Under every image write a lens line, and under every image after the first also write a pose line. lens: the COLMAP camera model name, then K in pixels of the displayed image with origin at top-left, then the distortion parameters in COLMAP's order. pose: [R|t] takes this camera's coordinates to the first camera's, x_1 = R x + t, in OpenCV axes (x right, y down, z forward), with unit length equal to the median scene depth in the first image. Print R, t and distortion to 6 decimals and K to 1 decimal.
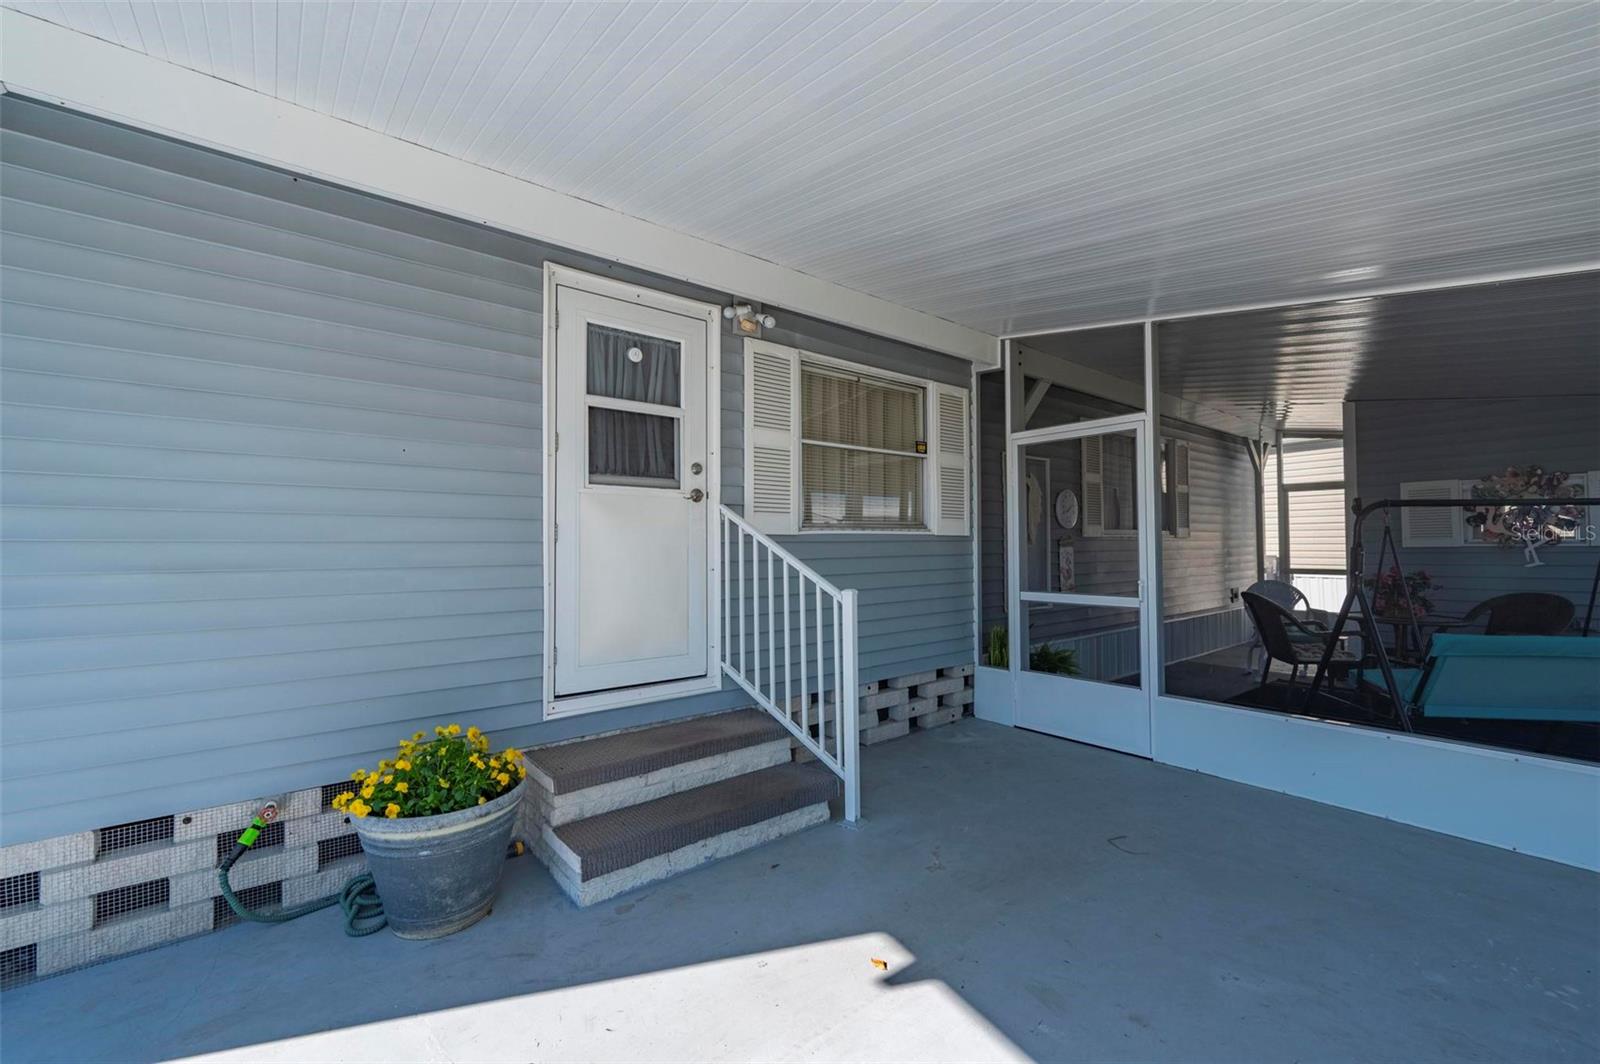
lens RADIAL K [[693.0, 0, 793.6], [0, 693.0, 537.2], [0, 0, 1]] dist [-0.006339, 0.002015]
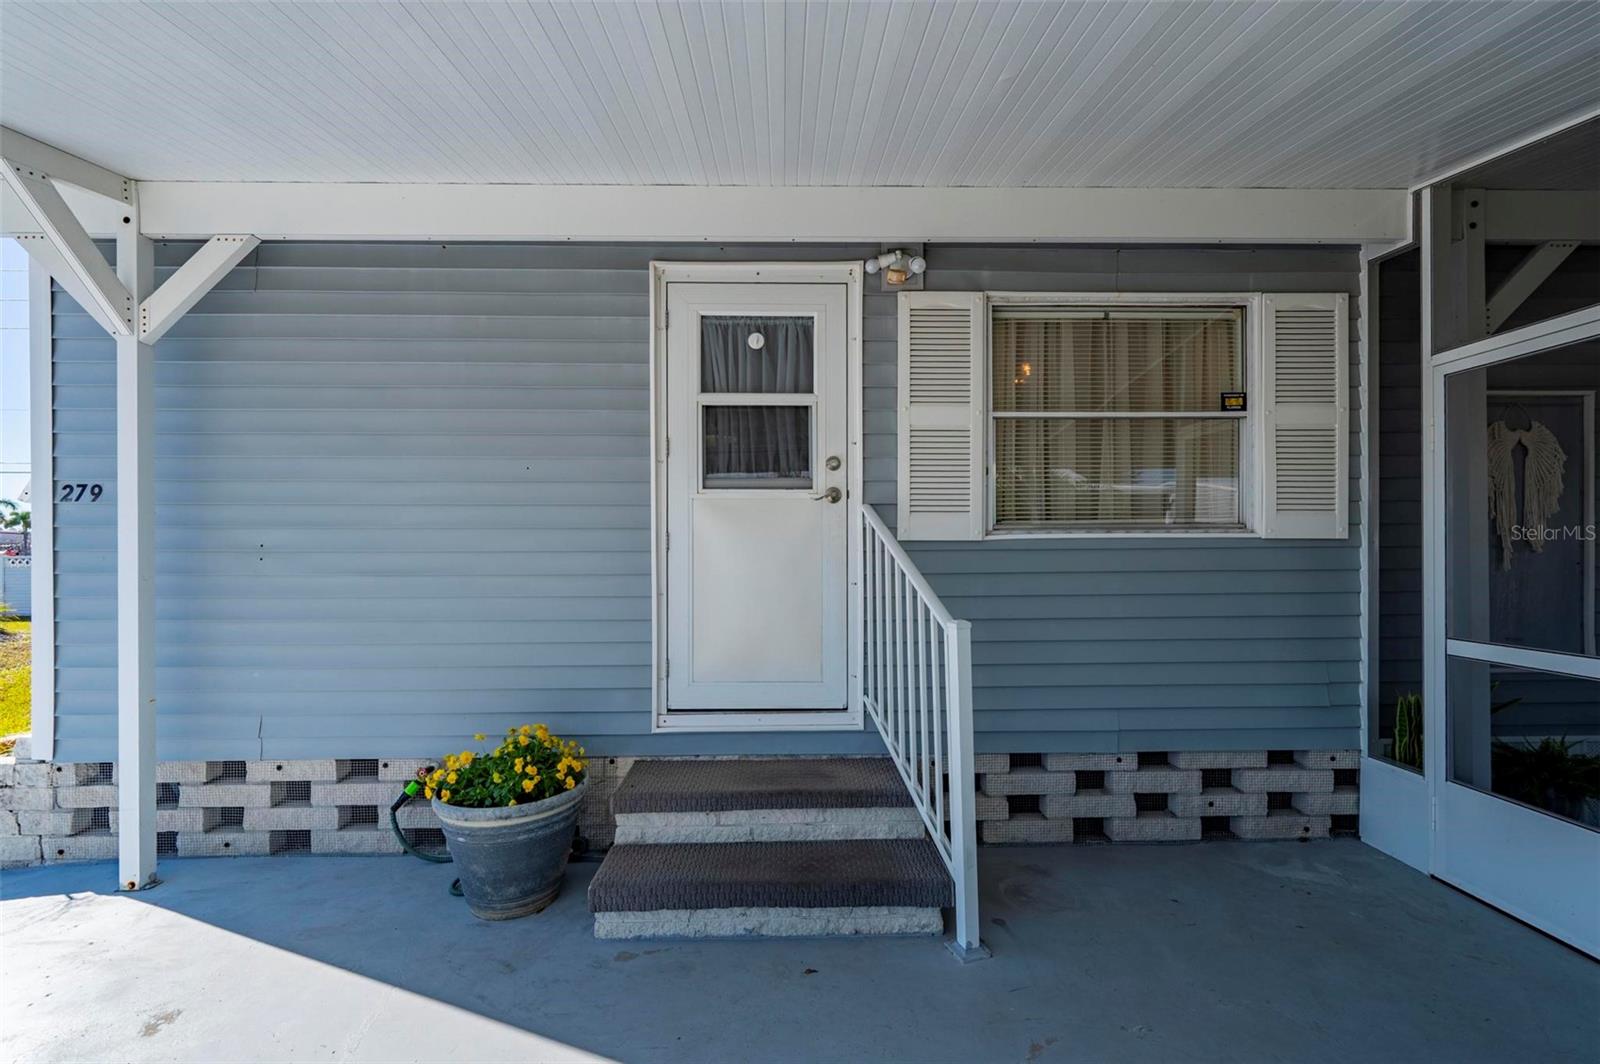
lens RADIAL K [[693.0, 0, 770.0], [0, 693.0, 554.7], [0, 0, 1]] dist [-0.006339, 0.002015]
pose [[0.775035, 0.005765, -0.631892, 0.364476], [0.007369, 0.999808, 0.018160, -0.003988], [0.631876, -0.018731, 0.774843, 0.327264]]
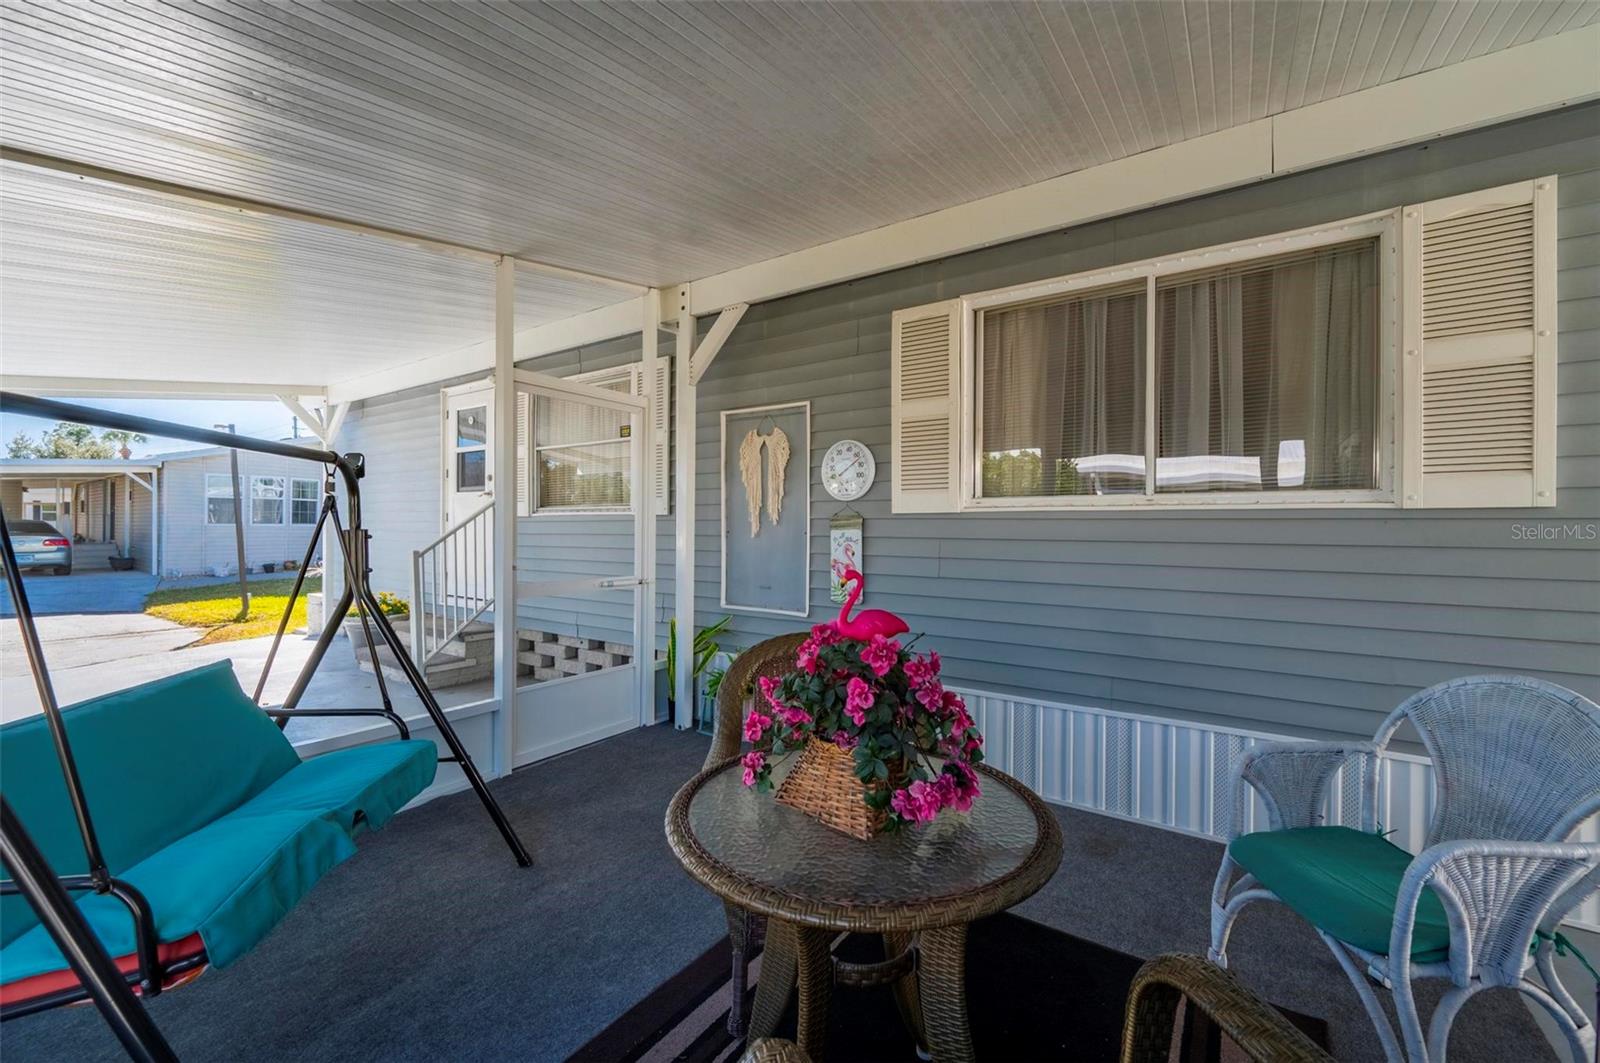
lens RADIAL K [[636.6, 0, 866.1], [0, 636.6, 519.4], [0, 0, 1]] dist [-0.003436, 0.000383]
pose [[0.310453, 0.007446, -0.950560, 0.857390], [0.012198, 0.999856, 0.011816, -0.003855], [0.950511, -0.015263, 0.310317, 0.749095]]
